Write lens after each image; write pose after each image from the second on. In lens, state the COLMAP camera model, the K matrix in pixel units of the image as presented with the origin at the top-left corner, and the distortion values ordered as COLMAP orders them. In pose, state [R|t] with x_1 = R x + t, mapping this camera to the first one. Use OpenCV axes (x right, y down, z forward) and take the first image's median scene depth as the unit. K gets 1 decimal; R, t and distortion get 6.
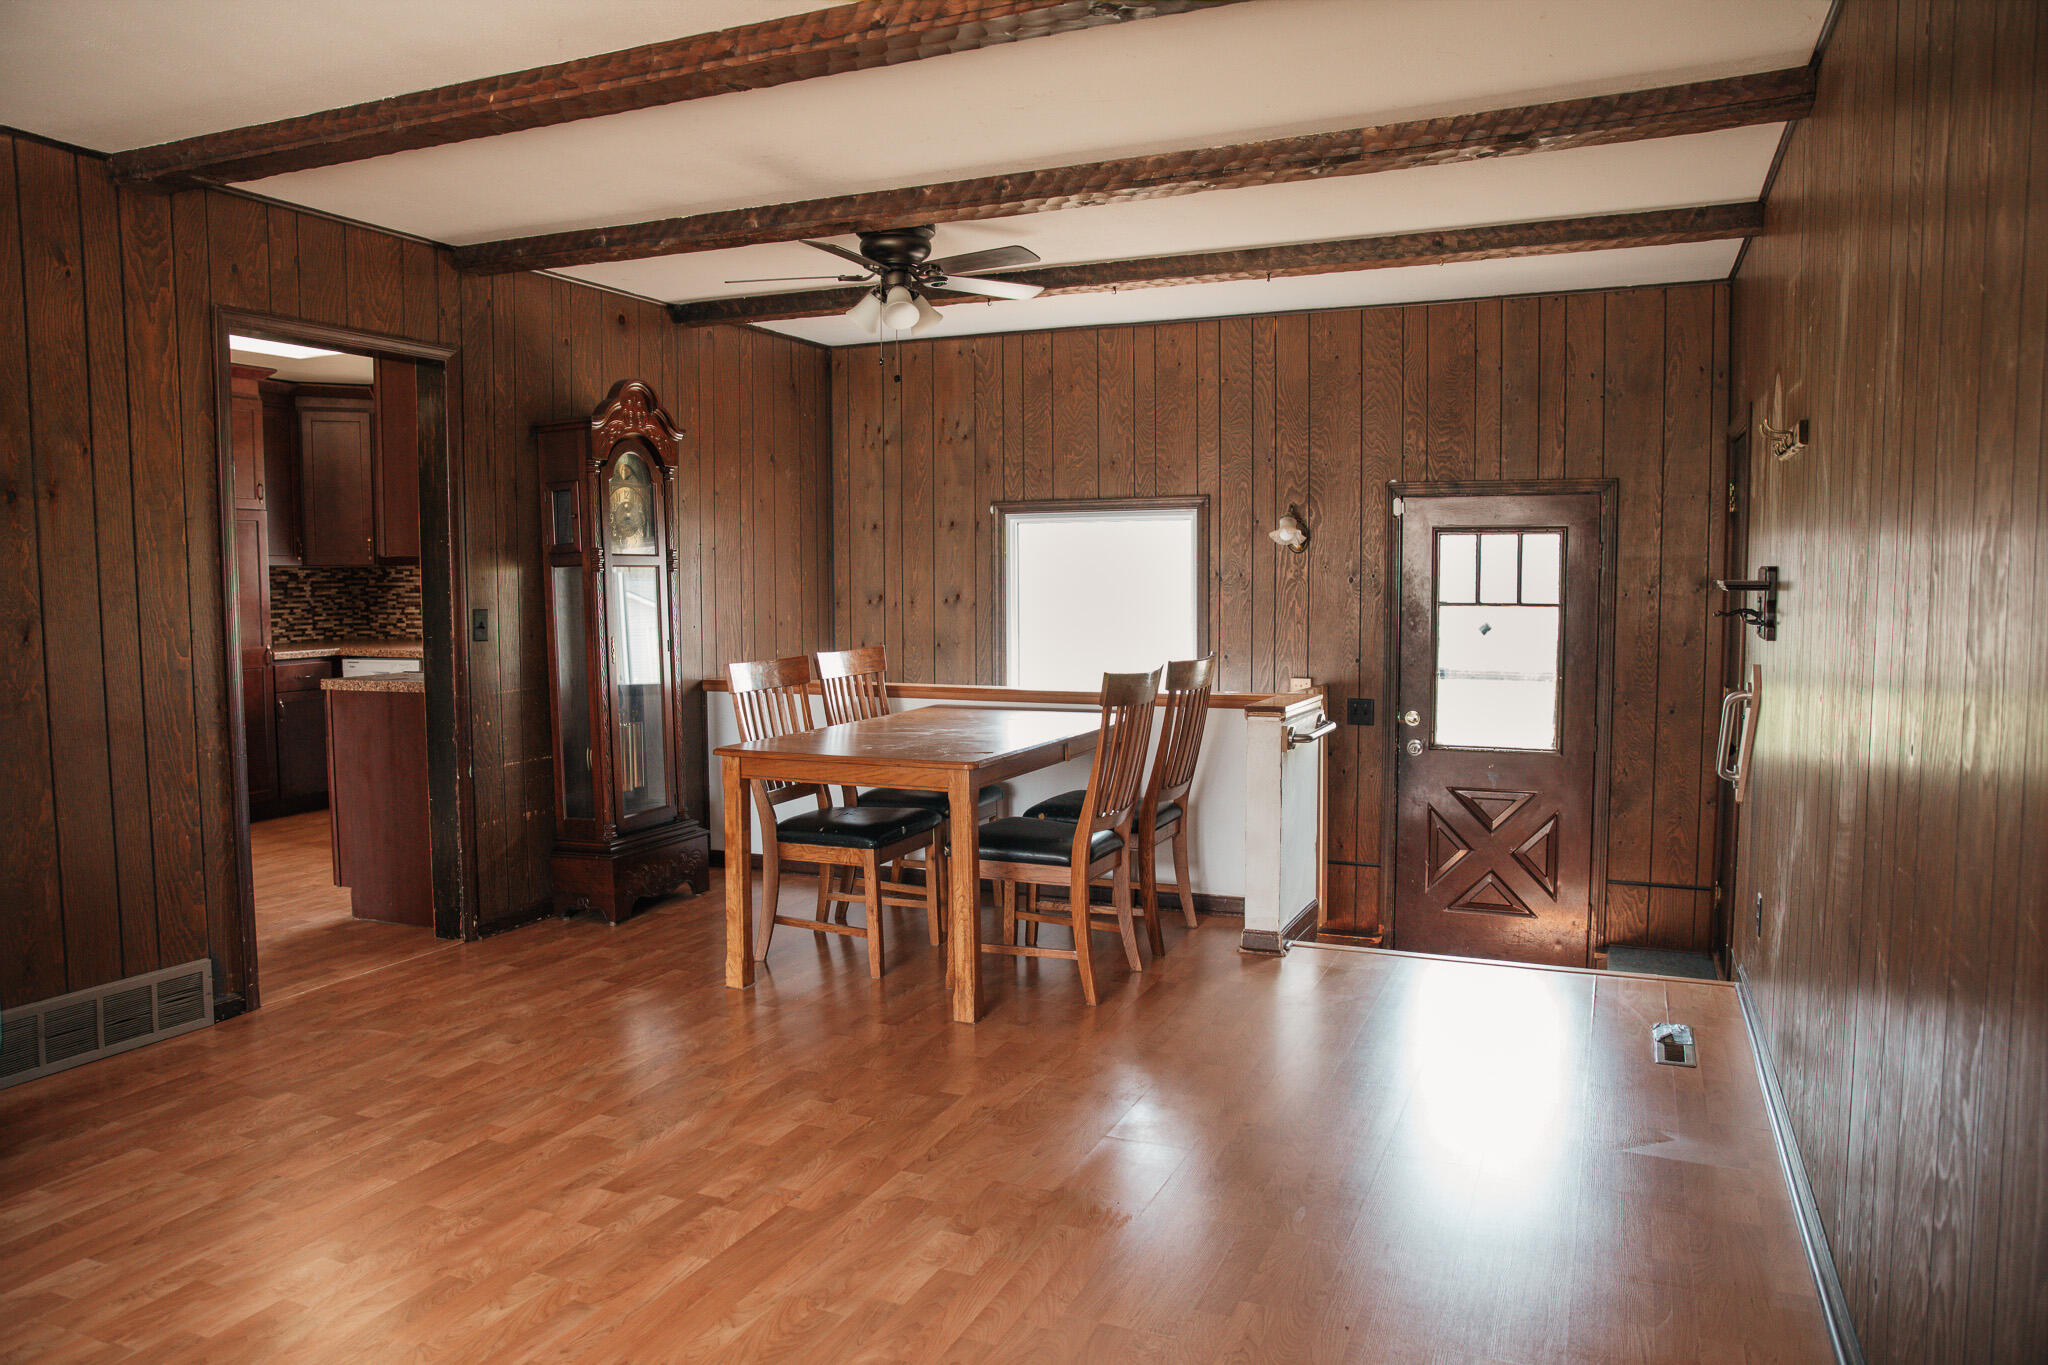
lens RADIAL K [[1392.6, 0, 1024.0], [0, 1392.6, 682.5], [0, 0, 1]] dist [-0.065780, 0.002567]
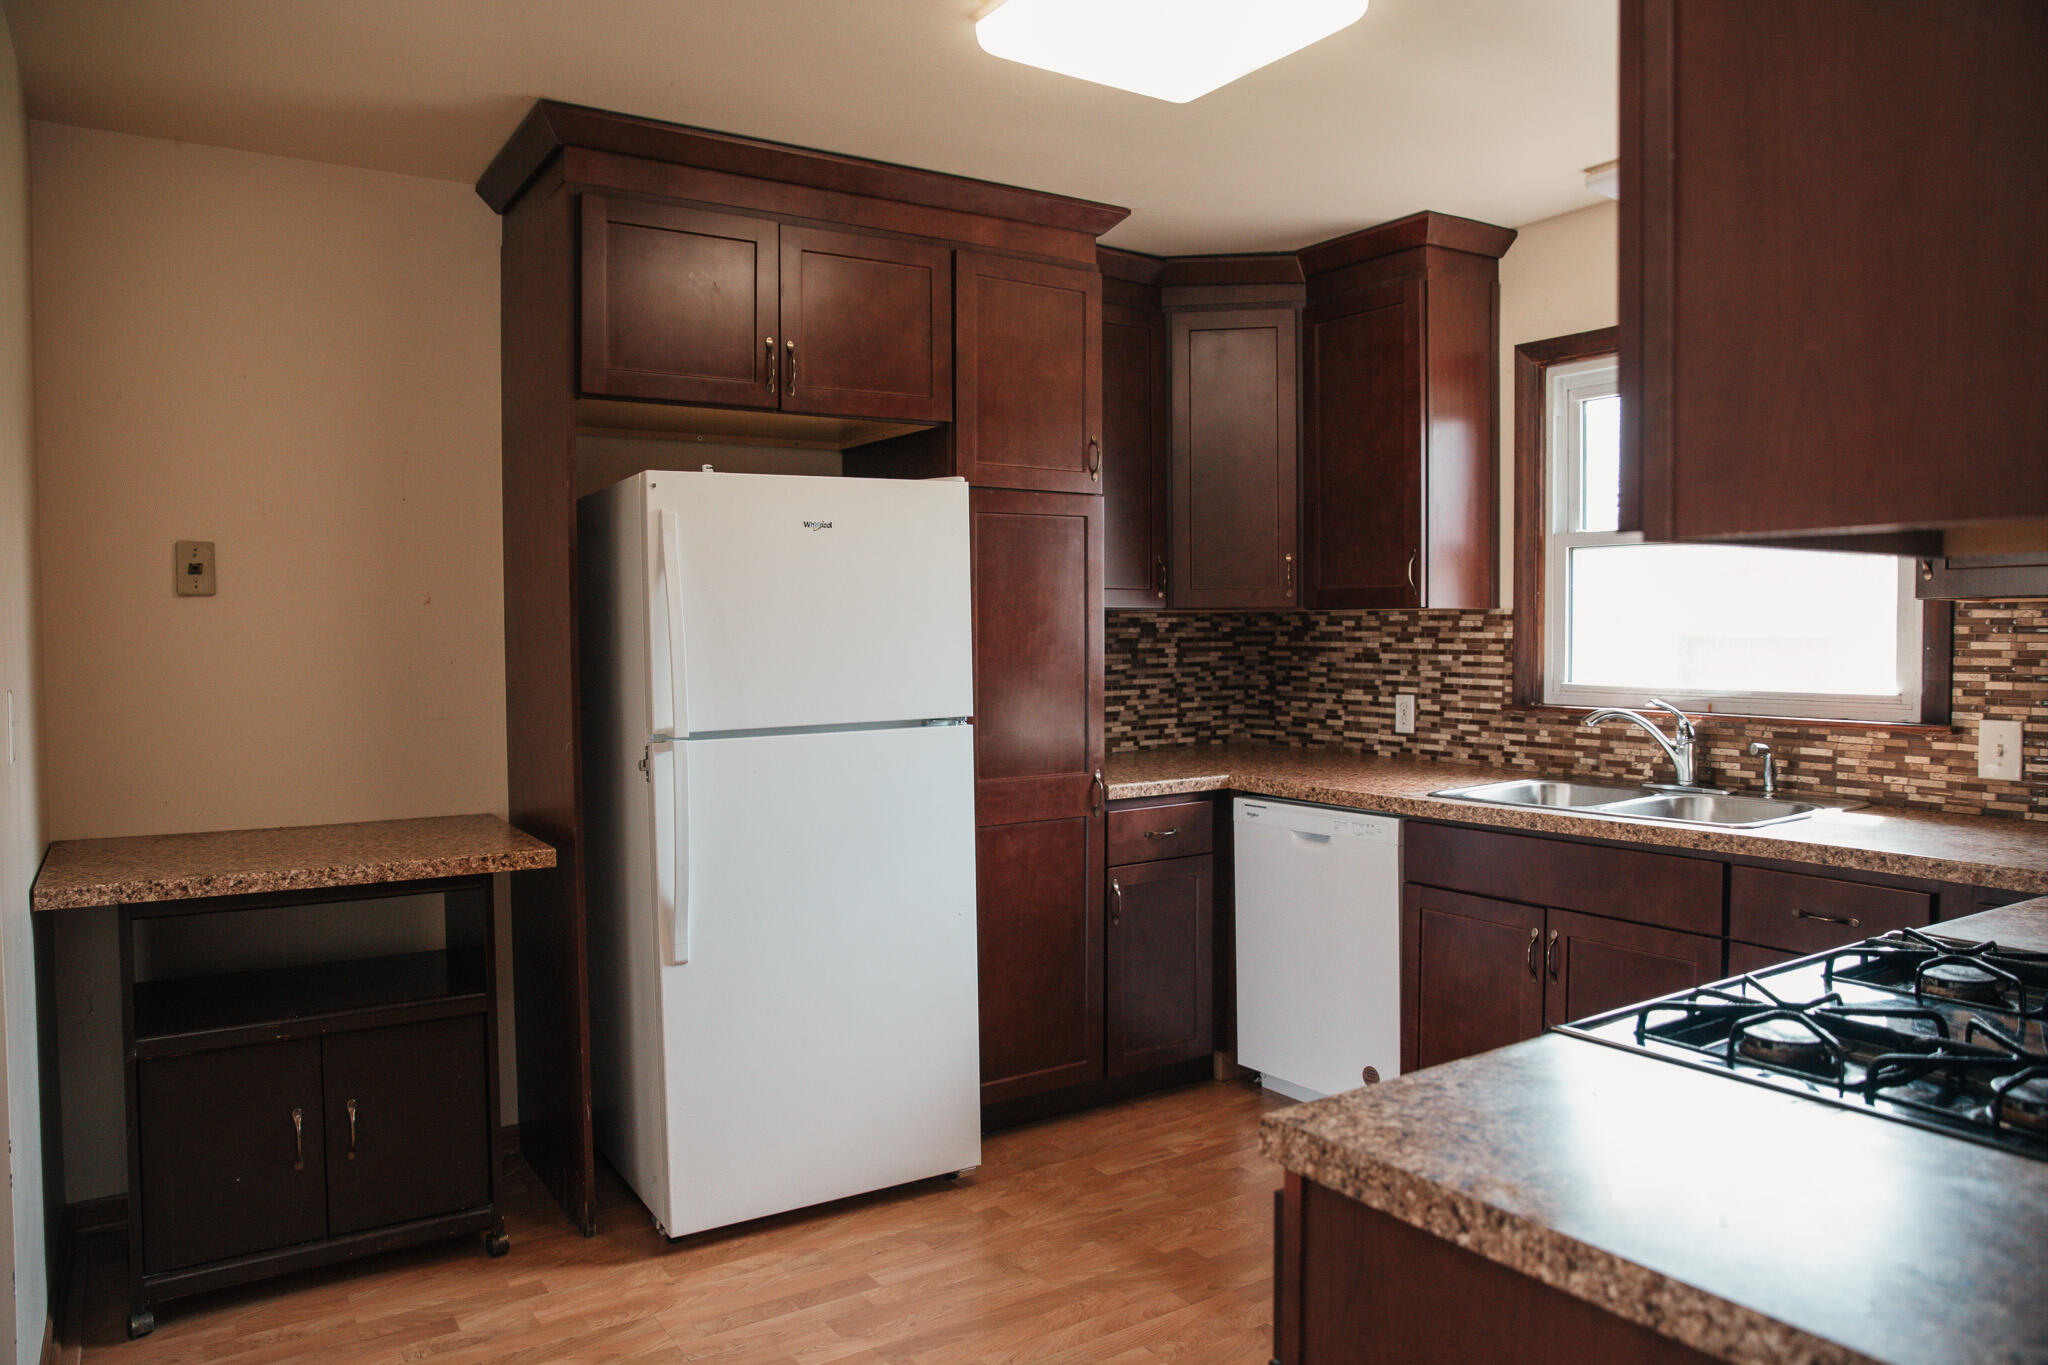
lens RADIAL K [[1392.6, 0, 1024.0], [0, 1392.6, 682.5], [0, 0, 1]] dist [-0.065780, 0.002567]
pose [[0.839534, 0.022498, -0.542841, -0.289976], [-0.041619, 0.998870, -0.022968, -0.043740], [0.541711, 0.041874, 0.839521, 0.536529]]
